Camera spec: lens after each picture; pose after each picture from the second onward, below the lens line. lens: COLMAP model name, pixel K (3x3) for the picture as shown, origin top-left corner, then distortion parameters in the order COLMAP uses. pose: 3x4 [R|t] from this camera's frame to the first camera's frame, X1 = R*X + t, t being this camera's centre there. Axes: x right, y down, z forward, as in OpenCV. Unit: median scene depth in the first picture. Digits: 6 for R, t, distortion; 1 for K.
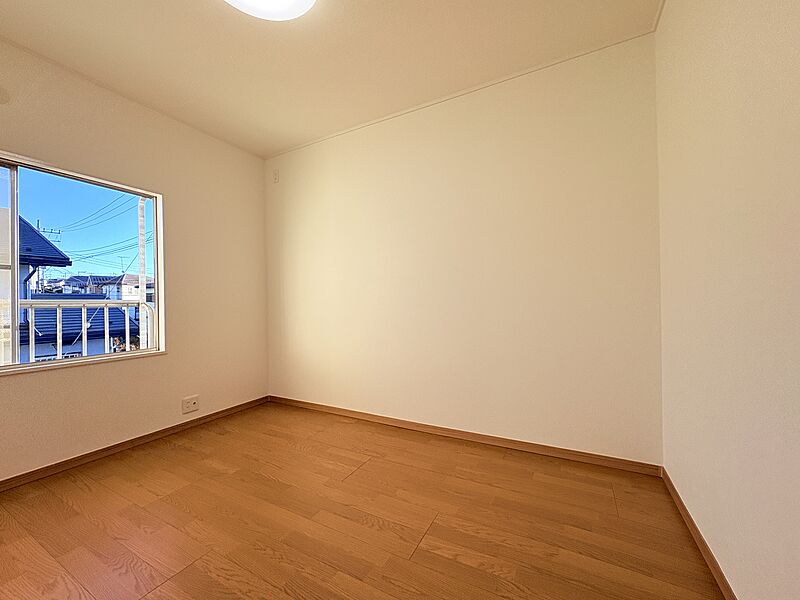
lens RADIAL K [[318.8, 0, 403.3], [0, 318.8, 300.2], [0, 0, 1]] dist [-0.000207, 0.000072]
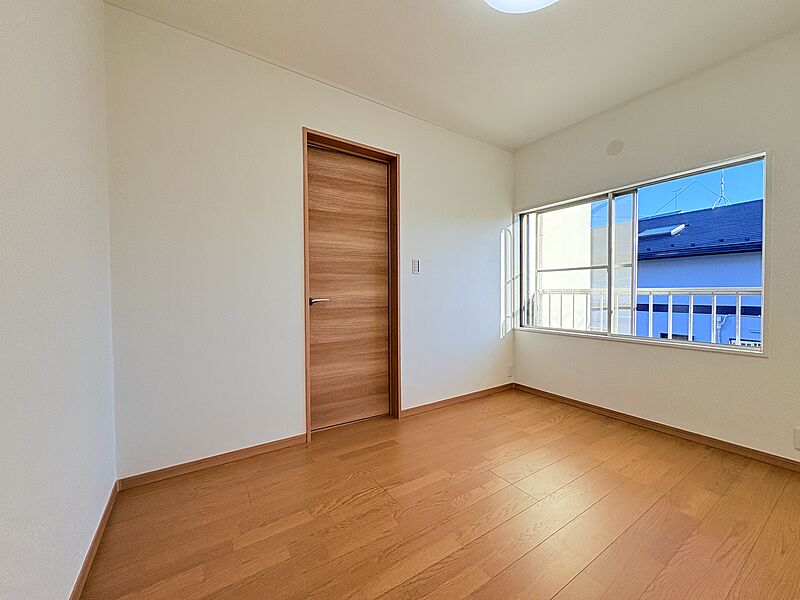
lens RADIAL K [[318.8, 0, 403.9], [0, 318.8, 300.0], [0, 0, 1]] dist [-0.000207, 0.000072]
pose [[-0.476138, 0.037893, -0.878554, 0.342230], [0.015295, 0.999277, 0.034811, -0.011223], [0.879237, 0.003137, -0.476373, 0.585254]]
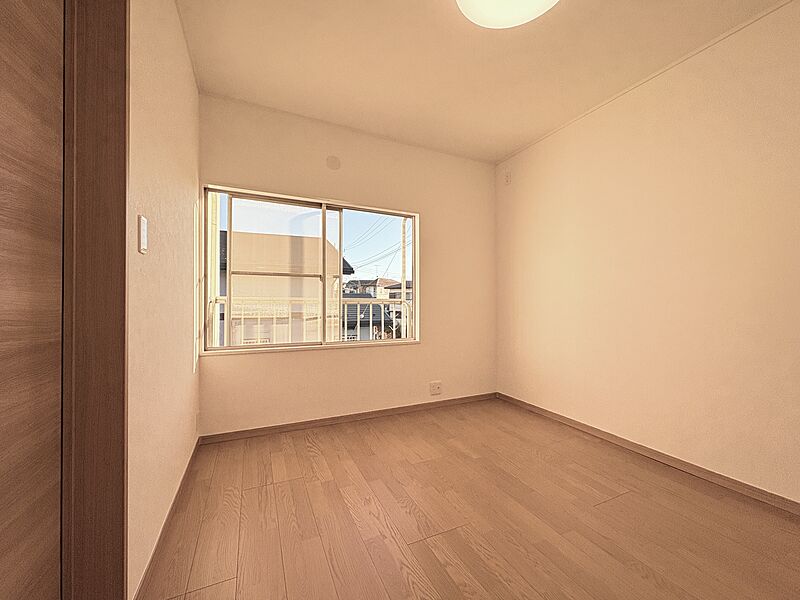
lens RADIAL K [[318.8, 0, 401.8], [0, 318.8, 301.9], [0, 0, 1]] dist [-0.000207, 0.000072]
pose [[0.800873, 0.016890, -0.598595, -0.066916], [-0.012837, 0.999857, 0.011037, -0.003076], [0.598696, -0.001155, 0.800975, -0.020767]]
